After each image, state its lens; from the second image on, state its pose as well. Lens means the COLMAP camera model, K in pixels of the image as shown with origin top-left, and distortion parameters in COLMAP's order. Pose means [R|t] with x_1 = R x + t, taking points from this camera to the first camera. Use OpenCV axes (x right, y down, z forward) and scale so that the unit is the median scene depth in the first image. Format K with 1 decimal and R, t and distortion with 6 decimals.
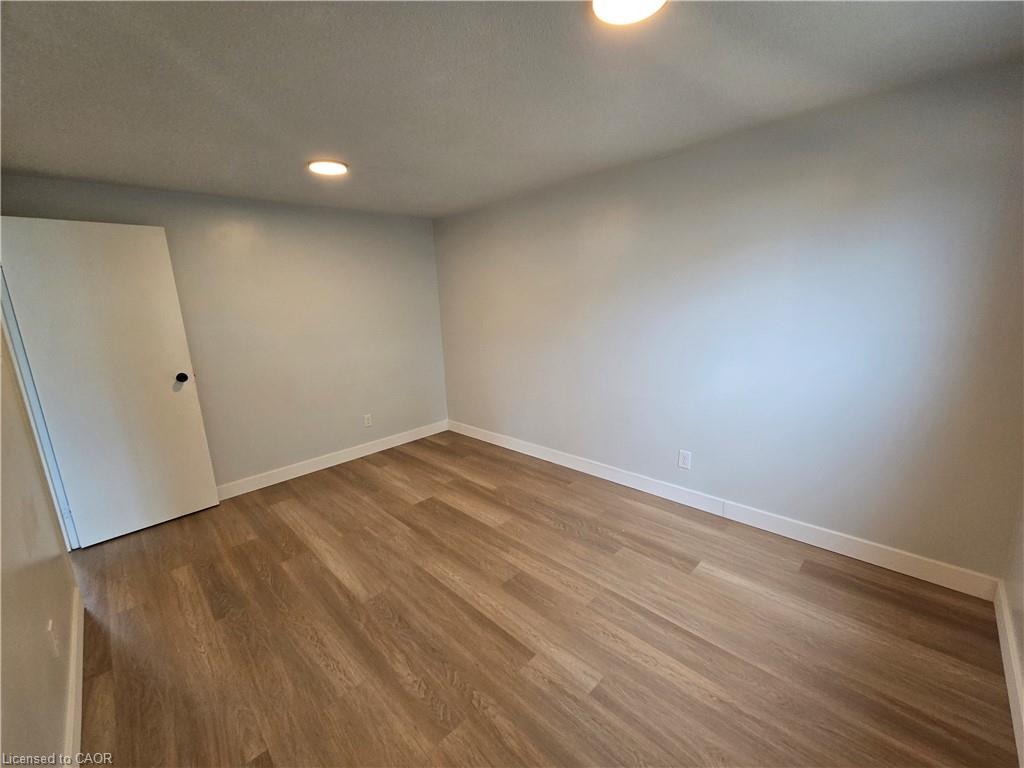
lens RADIAL K [[421.6, 0, 508.6], [0, 421.6, 384.5], [0, 0, 1]] dist [0.001768, -0.000138]
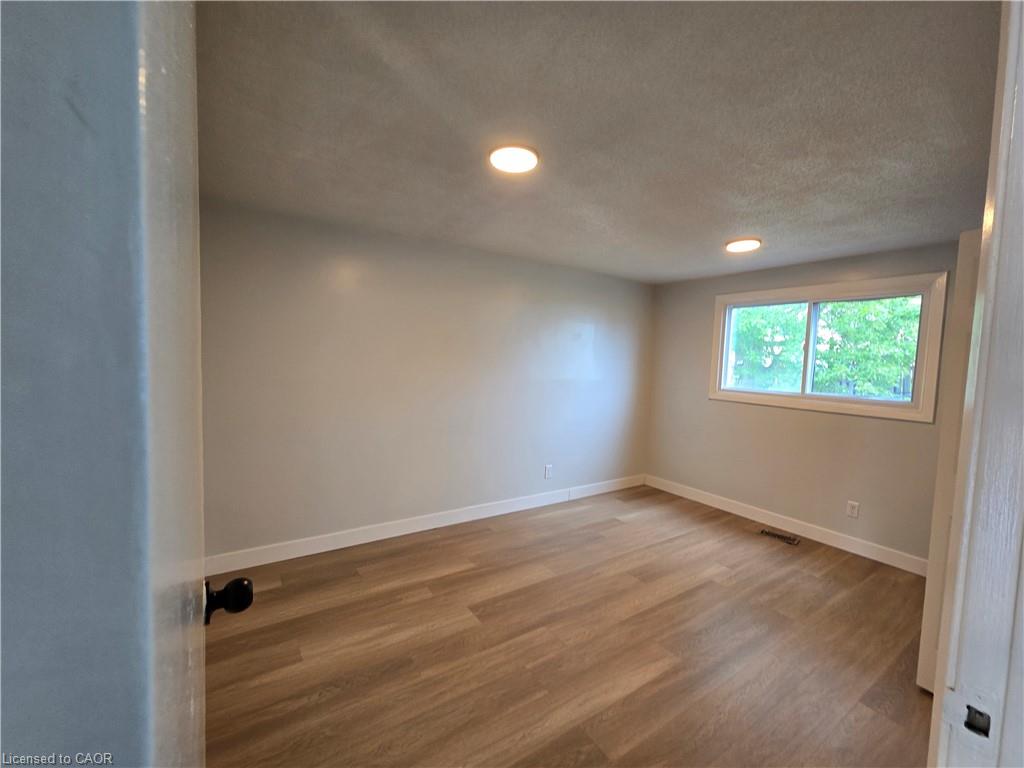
lens RADIAL K [[421.6, 0, 508.6], [0, 421.6, 384.5], [0, 0, 1]] dist [0.001768, -0.000138]
pose [[0.186709, -0.011273, 0.982351, -1.106628], [0.156918, 0.987439, -0.018493, -0.118483], [-0.969802, 0.157601, 0.186133, 0.902804]]
